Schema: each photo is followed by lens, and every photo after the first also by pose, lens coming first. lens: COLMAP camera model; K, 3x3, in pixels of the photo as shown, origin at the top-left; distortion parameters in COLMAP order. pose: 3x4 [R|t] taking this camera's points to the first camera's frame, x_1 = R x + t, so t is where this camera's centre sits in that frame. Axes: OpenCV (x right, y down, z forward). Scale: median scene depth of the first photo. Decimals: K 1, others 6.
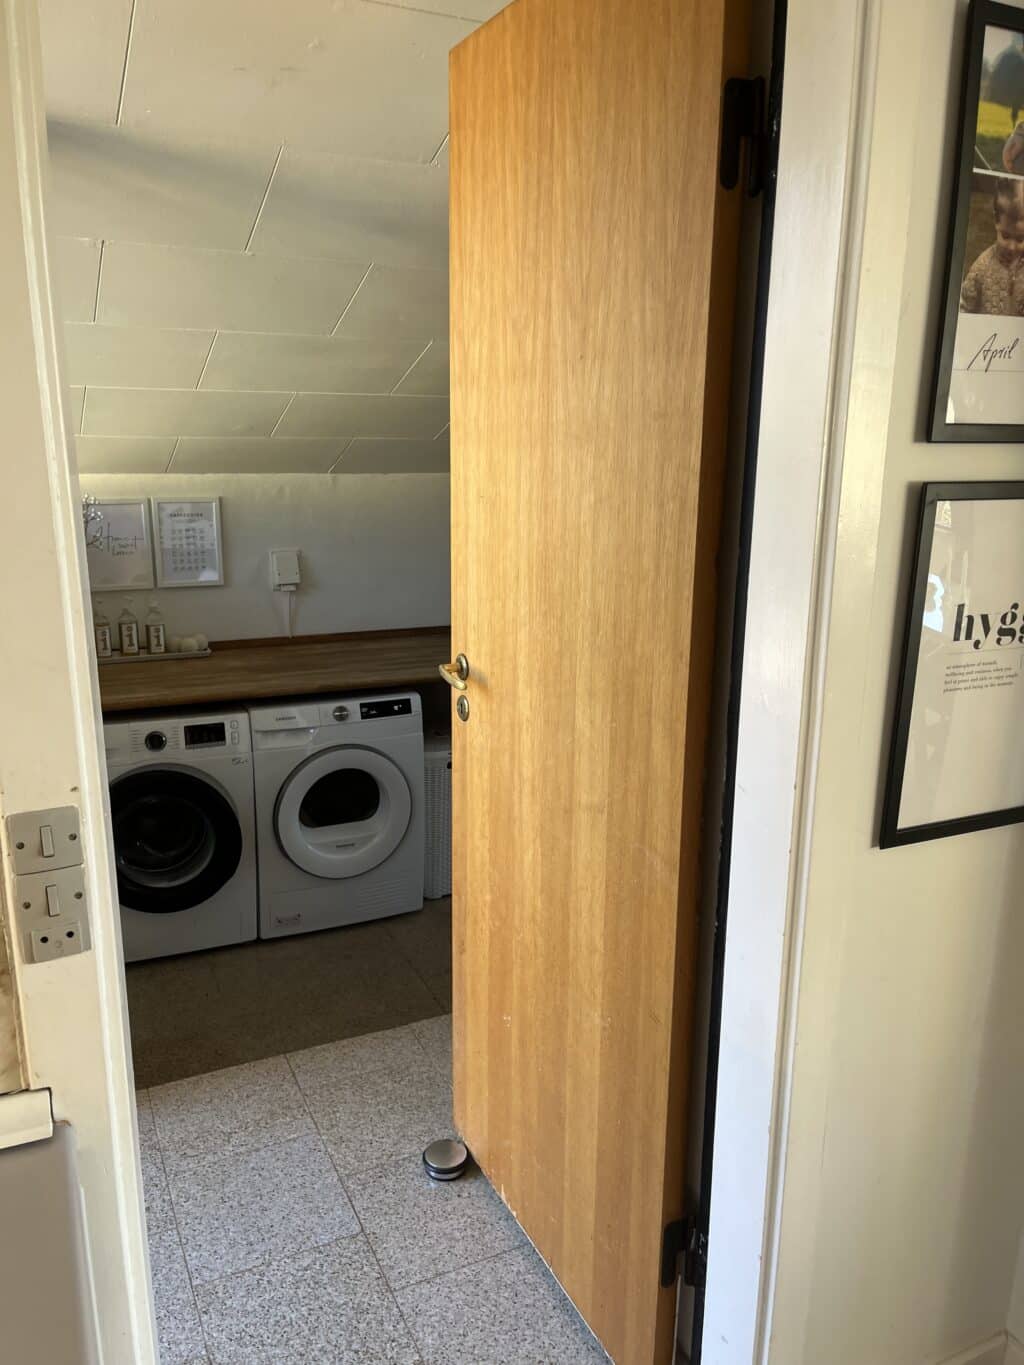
lens RADIAL K [[1027.5, 0, 512.3], [0, 1027.5, 680.8], [0, 0, 1]] dist [0.047182, -0.078183]
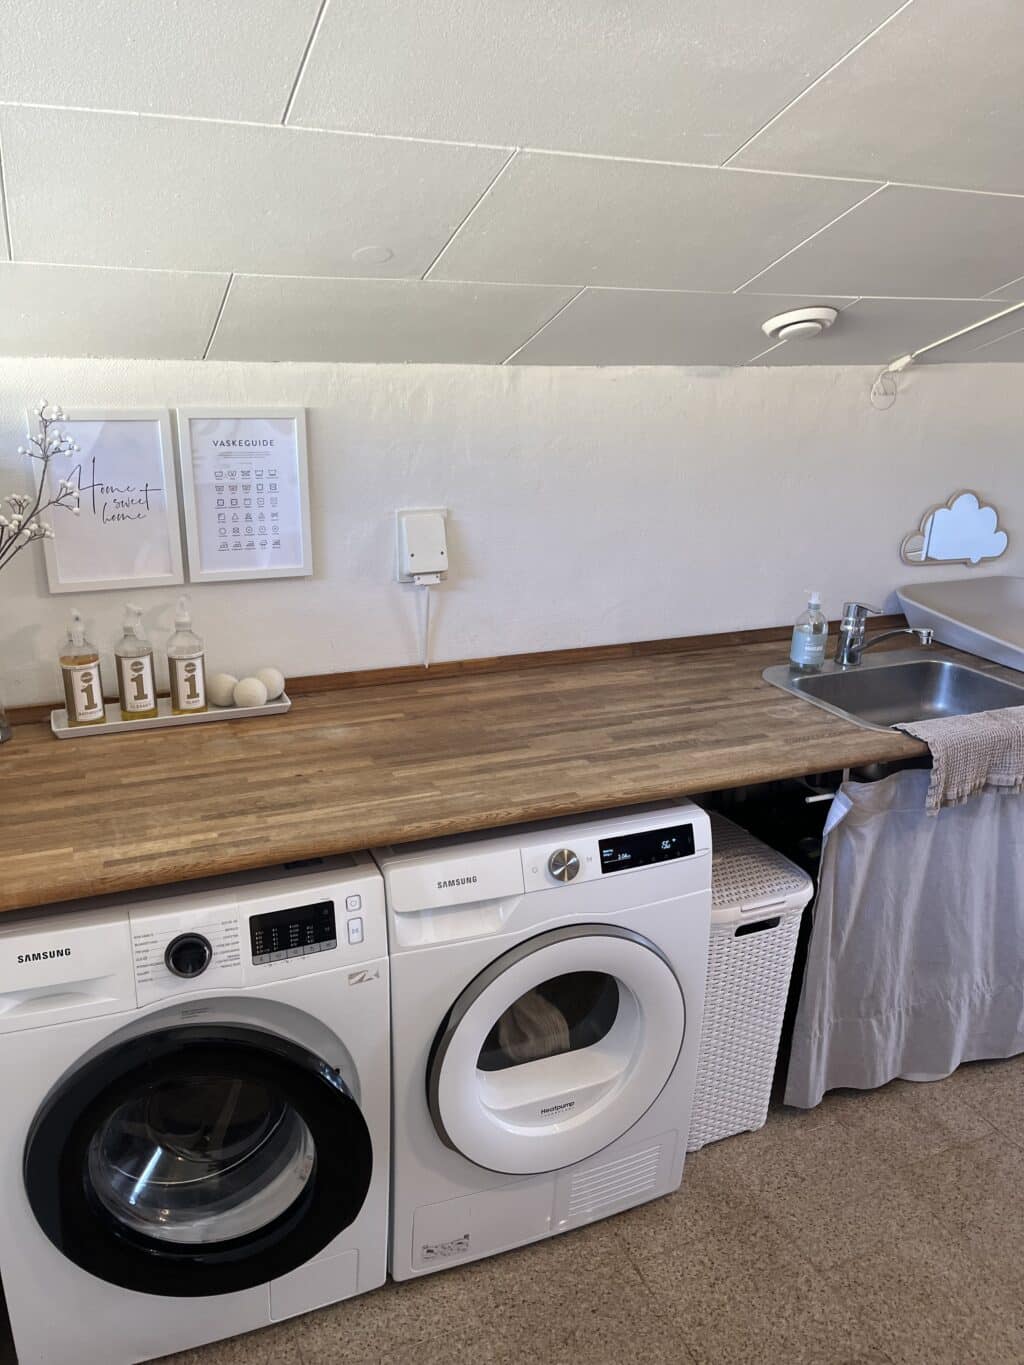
lens RADIAL K [[1027.5, 0, 513.0], [0, 1027.5, 685.1], [0, 0, 1]] dist [0.047182, -0.078183]
pose [[0.999396, 0.020180, -0.028278, -0.168391], [-0.017688, 0.996160, 0.085749, -0.088802], [0.029900, -0.085197, 0.995915, 0.491630]]
